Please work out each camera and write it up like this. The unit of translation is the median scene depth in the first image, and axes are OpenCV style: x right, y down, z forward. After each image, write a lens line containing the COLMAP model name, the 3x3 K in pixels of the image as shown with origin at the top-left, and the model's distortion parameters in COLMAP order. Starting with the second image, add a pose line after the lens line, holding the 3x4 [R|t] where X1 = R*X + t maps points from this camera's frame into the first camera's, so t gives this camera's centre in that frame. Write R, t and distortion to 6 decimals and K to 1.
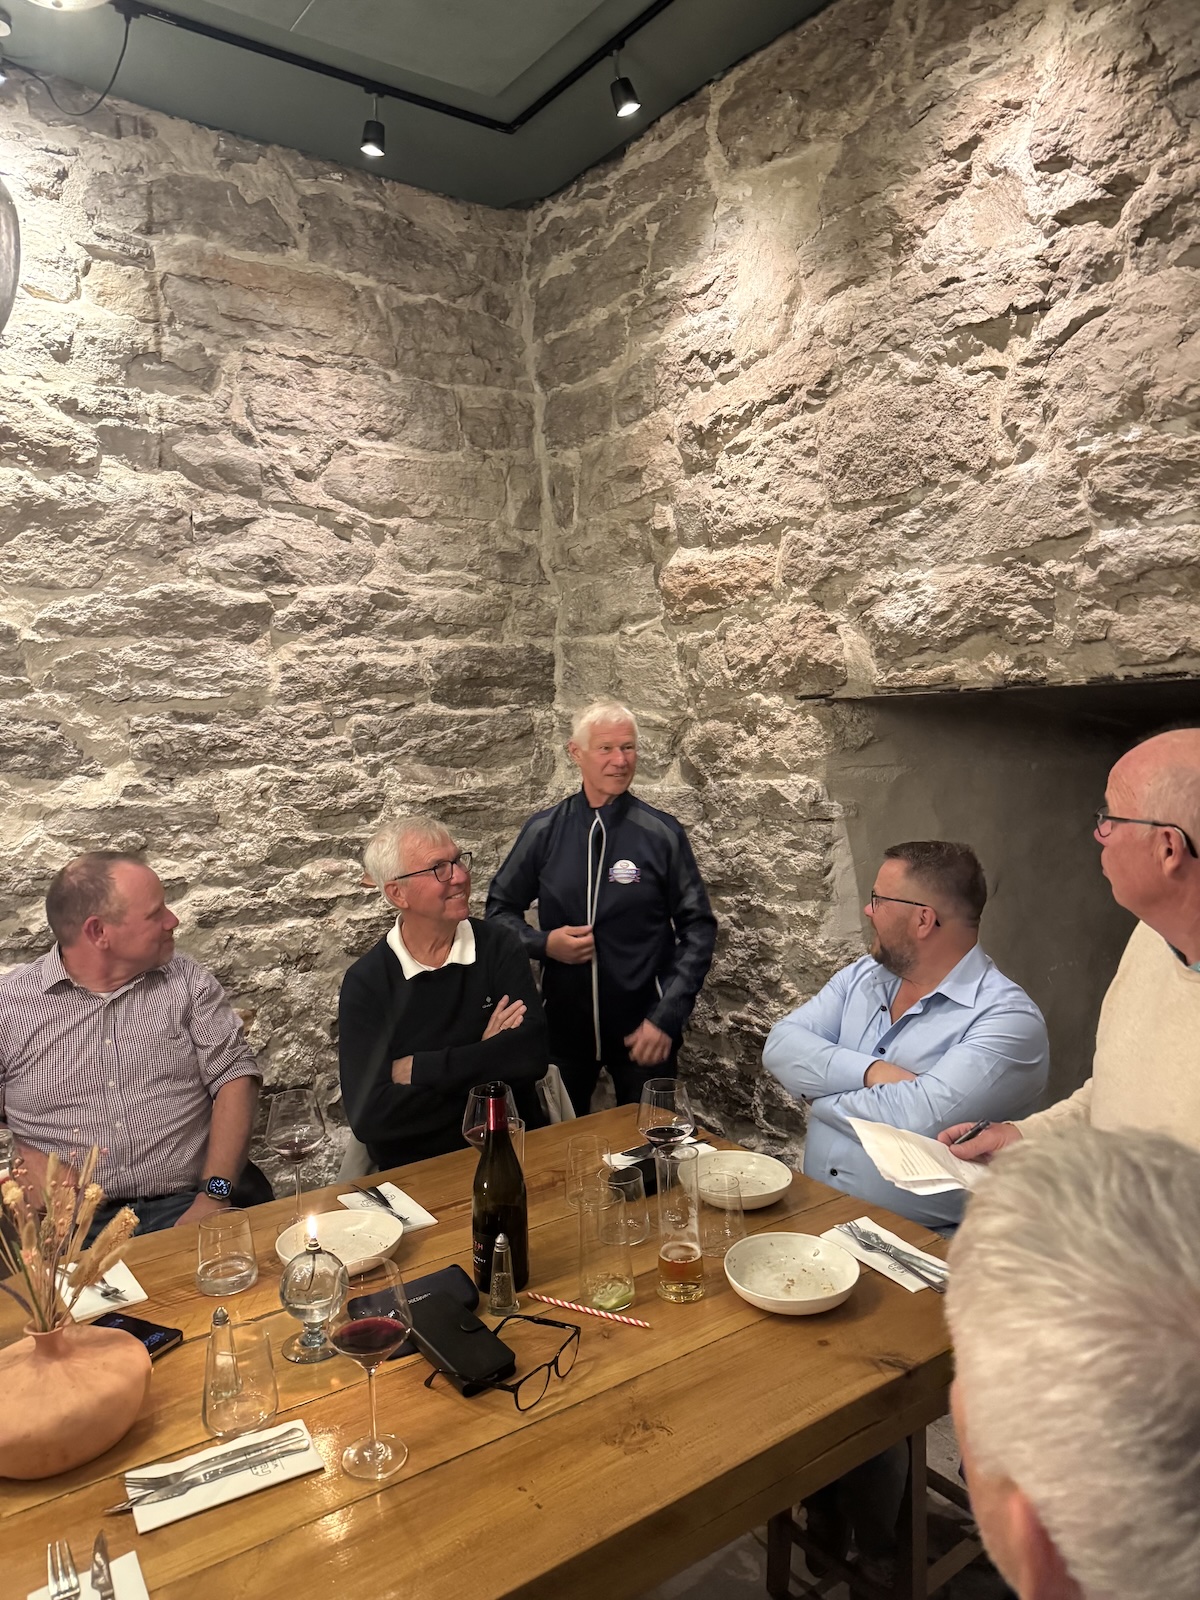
lens RADIAL K [[1112.8, 0, 600.0], [0, 1112.8, 800.0], [0, 0, 1]] dist [0.195167, -0.415948]
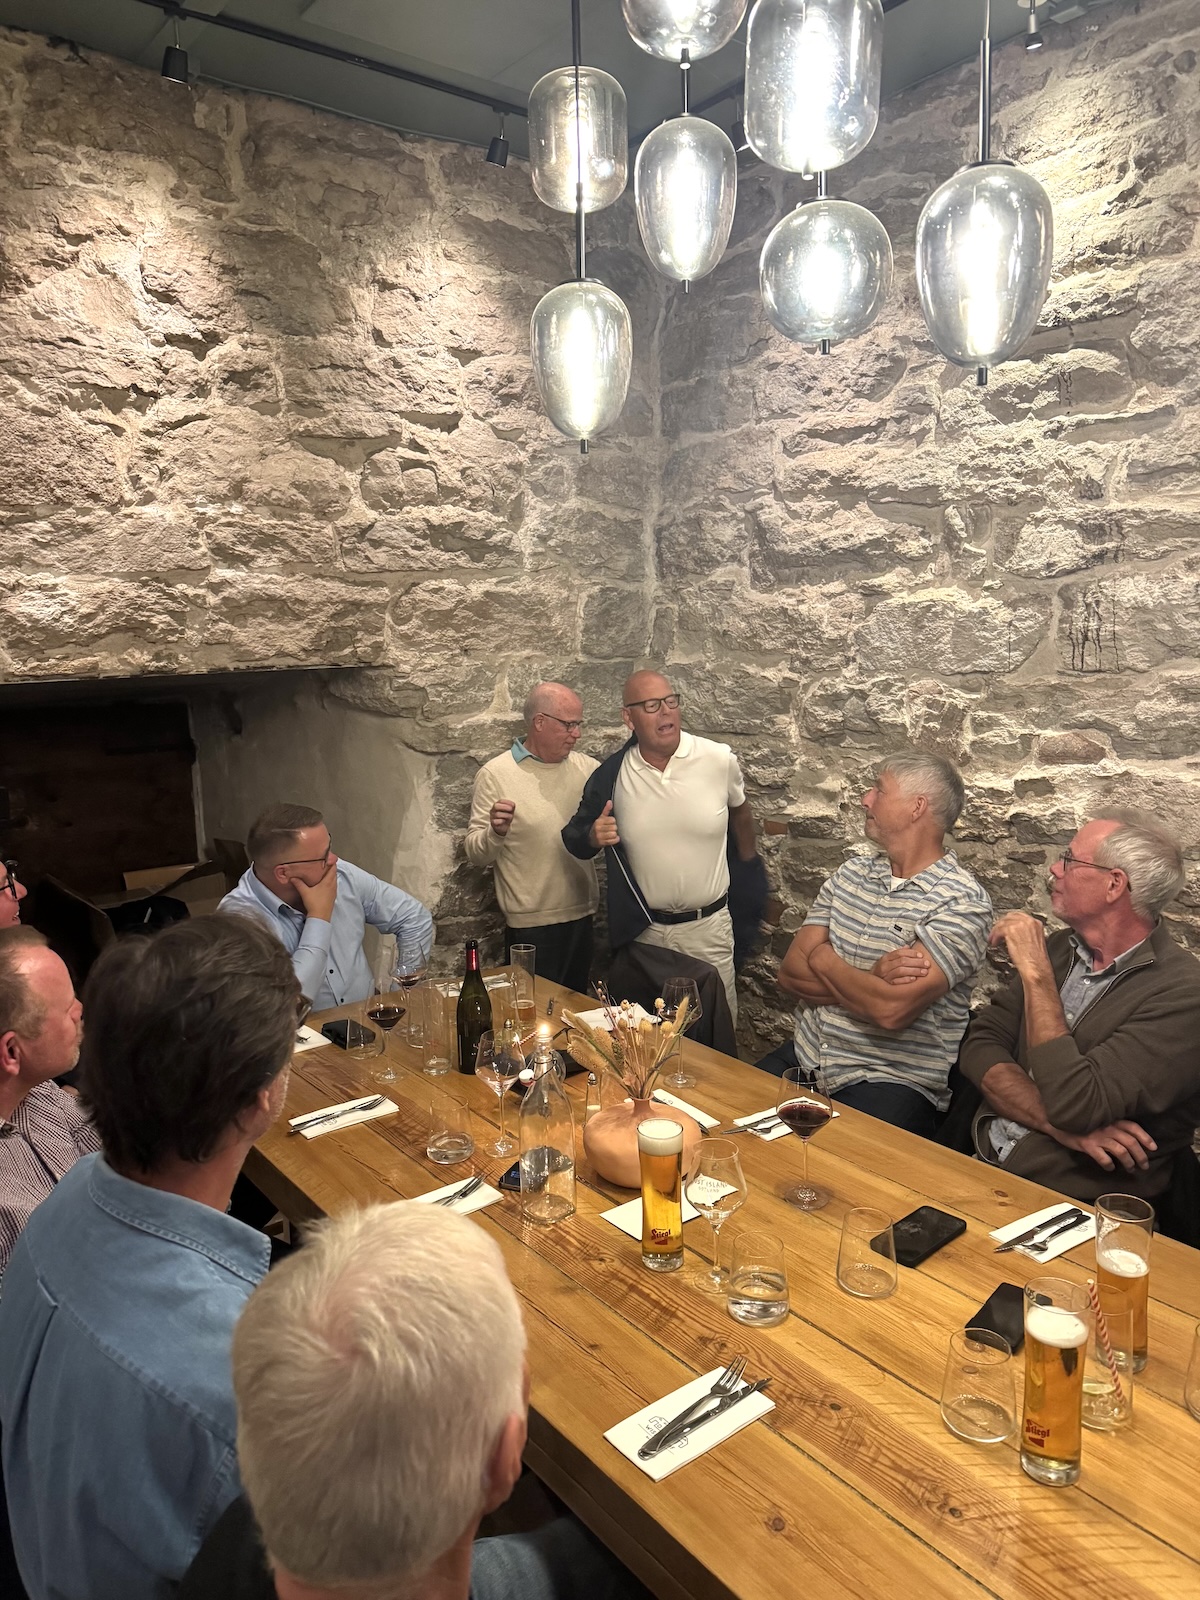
lens RADIAL K [[1112.8, 0, 600.0], [0, 1112.8, 800.0], [0, 0, 1]] dist [0.195167, -0.415948]
pose [[-0.041373, -0.120282, 0.991877, -0.808666], [0.099098, 0.987338, 0.123865, -0.055808], [-0.994217, 0.103418, -0.028930, 0.436268]]
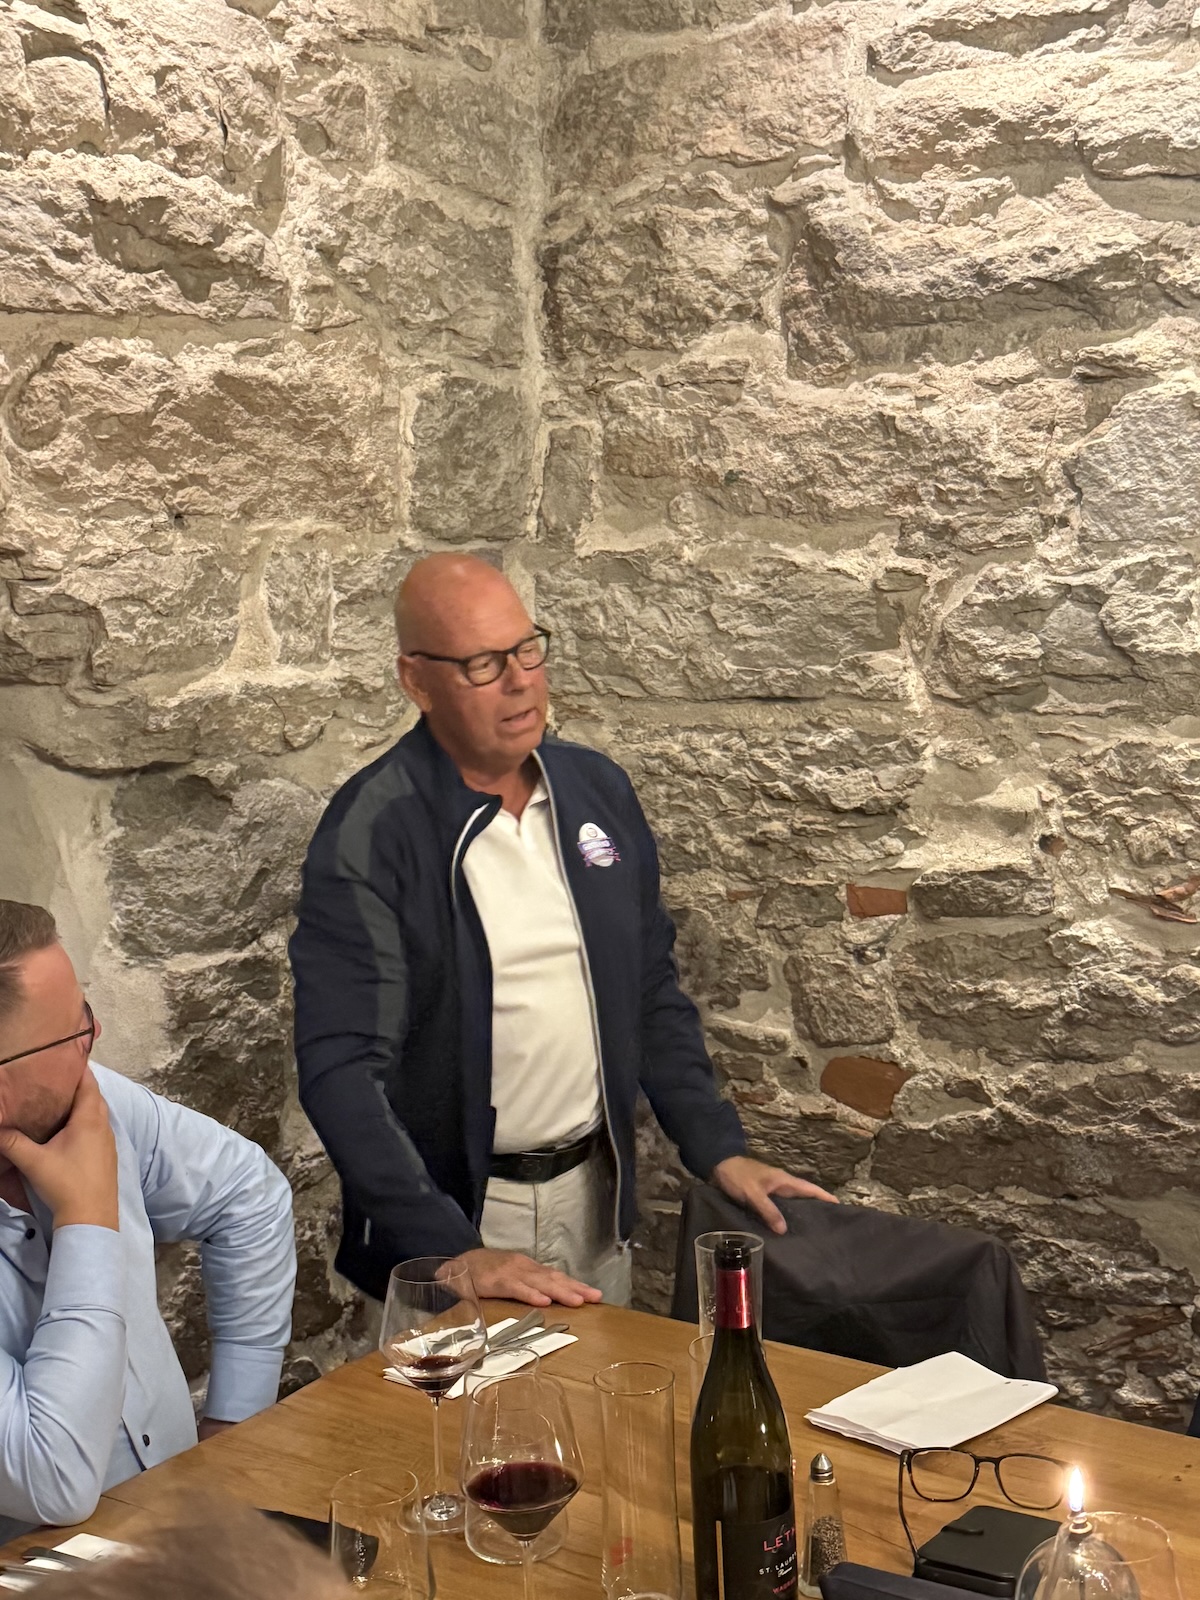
lens RADIAL K [[2099.7, 0, 615.7], [0, 2099.7, 806.0], [0, 0, 1]] dist [0.222786, -0.489021]
pose [[-0.341851, -0.073000, 0.936914, -0.515331], [0.121852, 0.985119, 0.121216, -0.043330], [-0.931821, 0.155603, -0.327869, 0.692306]]
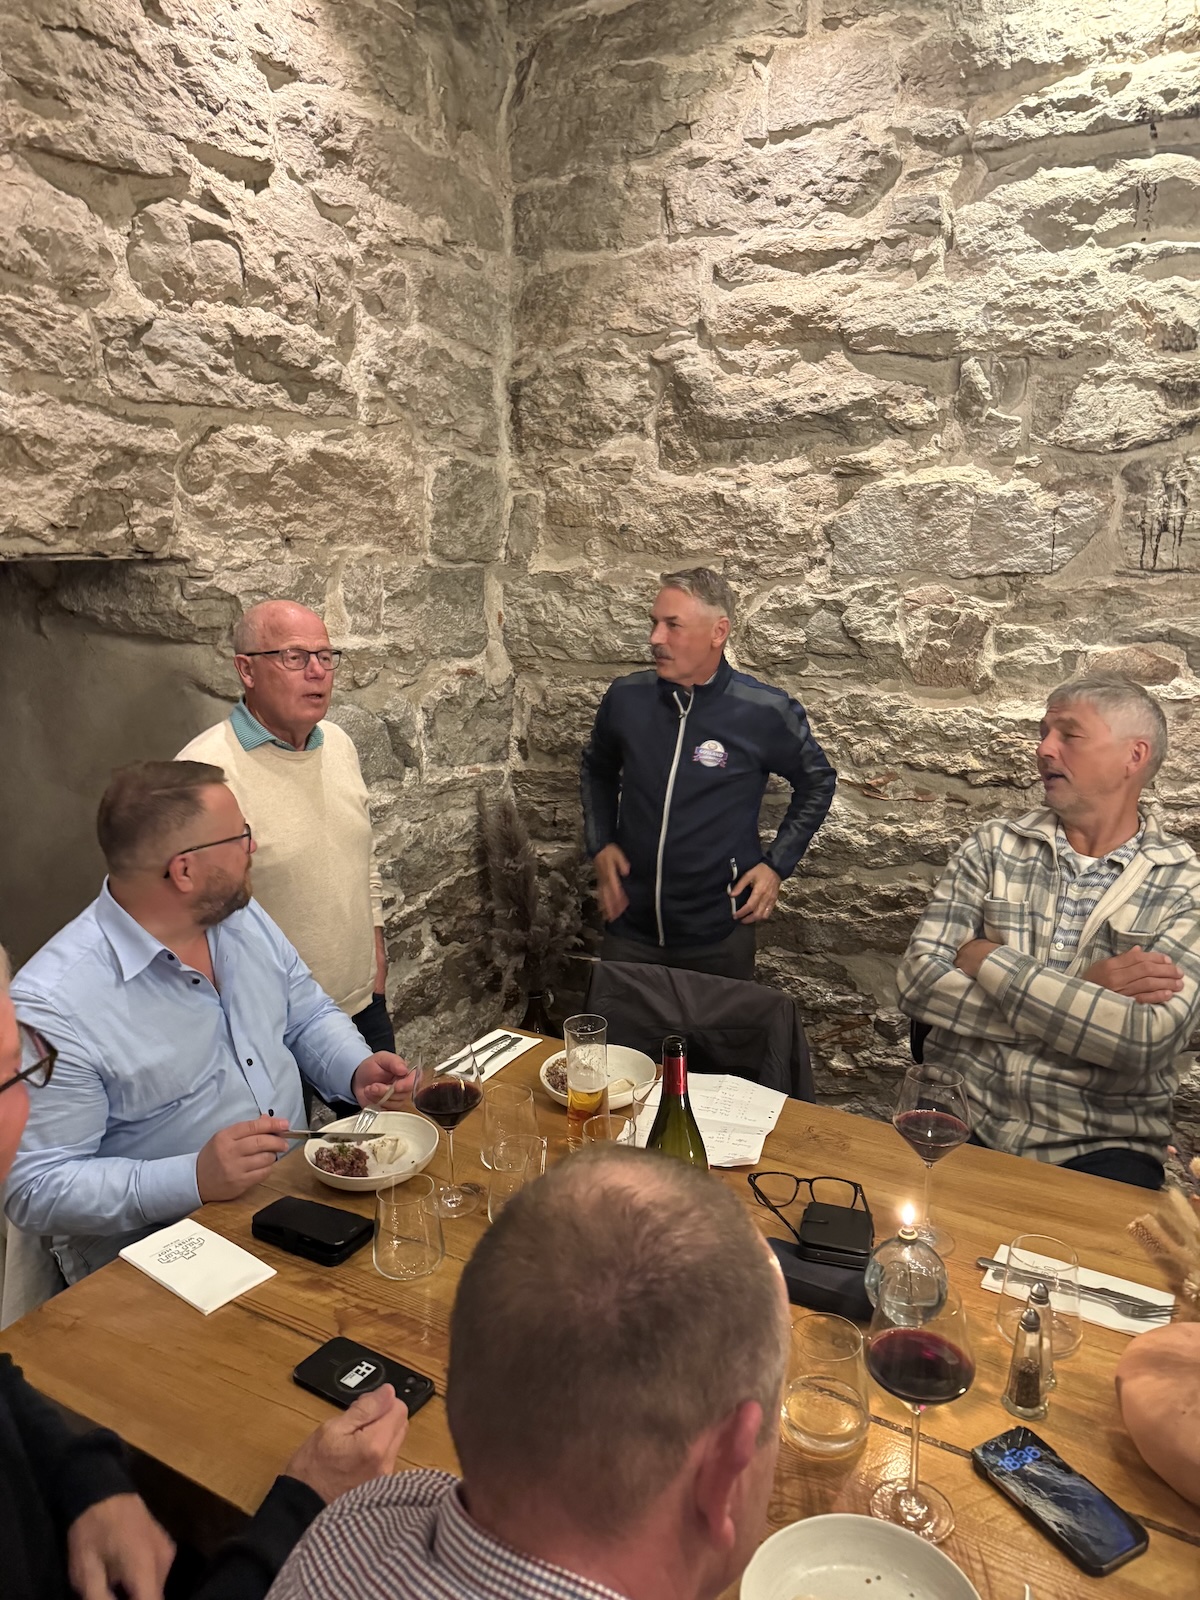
lens RADIAL K [[1122.8, 0, 600.1], [0, 1122.8, 806.1], [0, 0, 1]] dist [0.027382, -0.039335]
pose [[-0.407146, -0.159383, 0.899349, -0.391808], [0.091451, 0.972595, 0.213764, -0.045944], [-0.908773, 0.169279, -0.381413, 0.678770]]
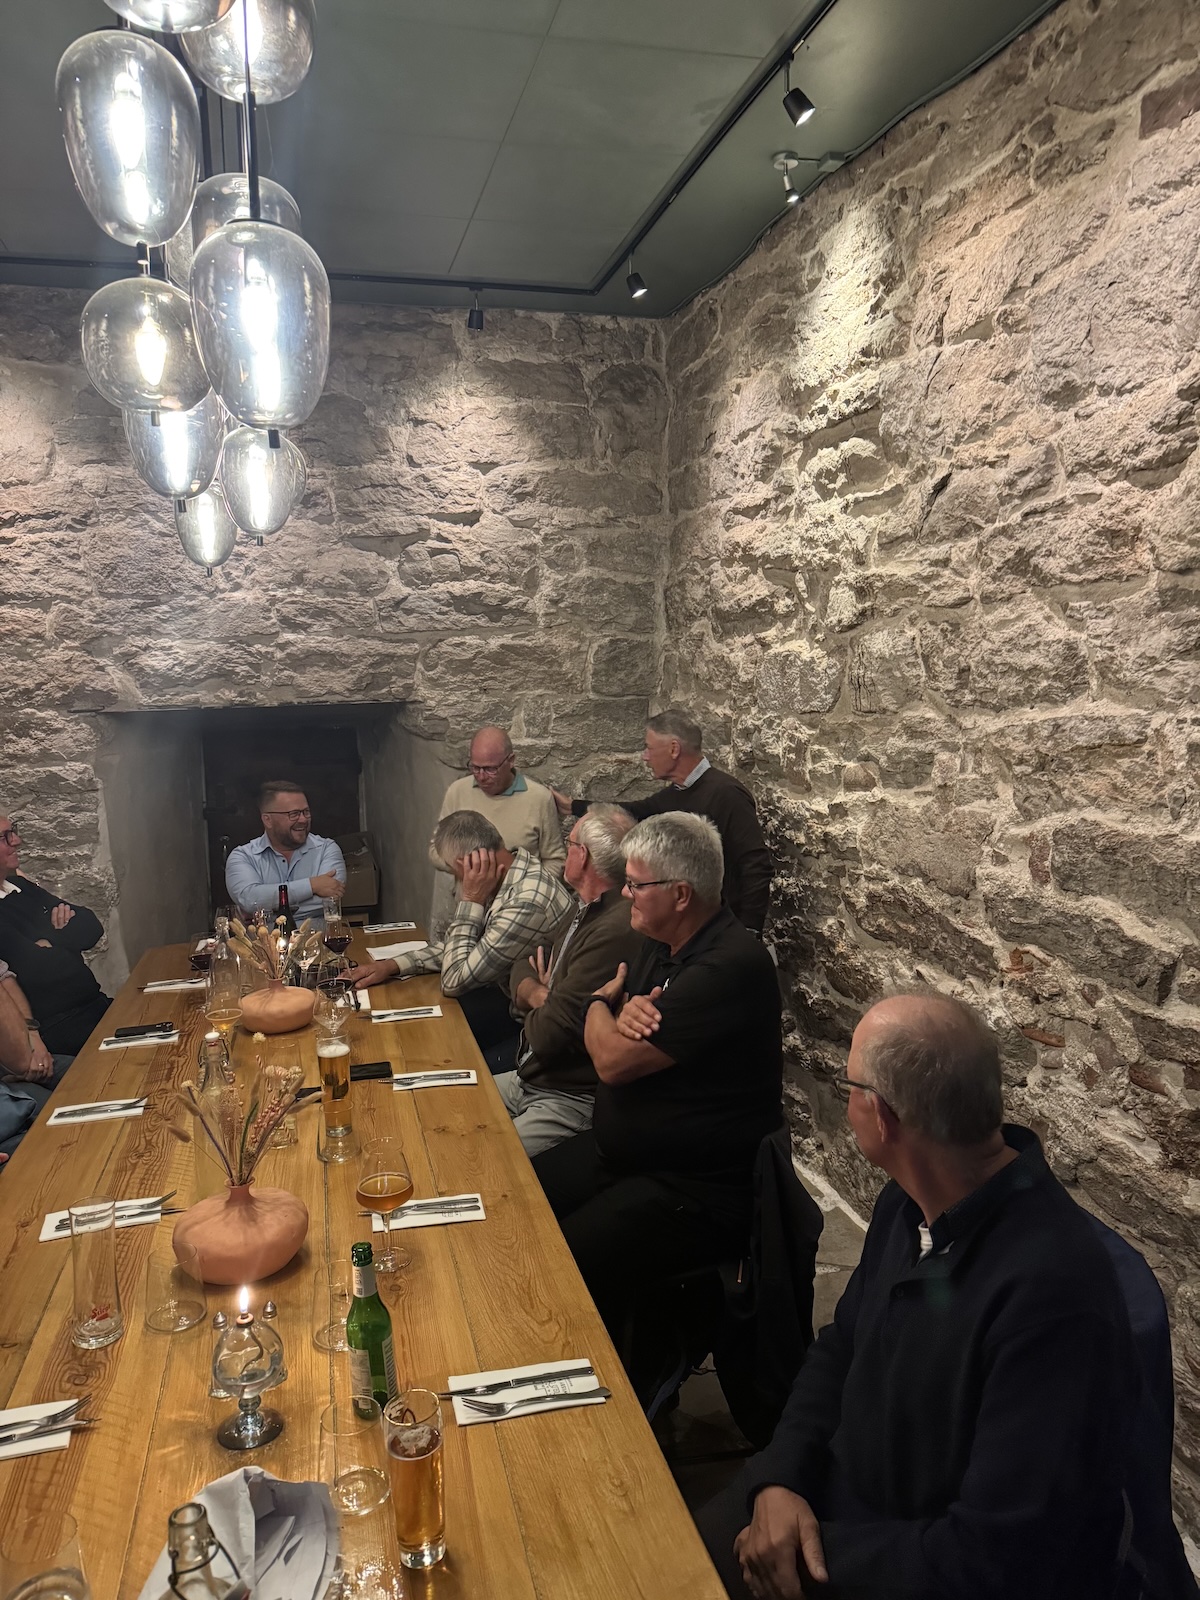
lens RADIAL K [[1112.8, 0, 600.0], [0, 1112.8, 800.0], [0, 0, 1]] dist [0.195167, -0.415948]
pose [[0.353187, -0.082801, 0.931881, -1.006246], [0.085949, 0.994735, 0.055810, 0.003495], [-0.931596, 0.060383, 0.358444, -0.213132]]
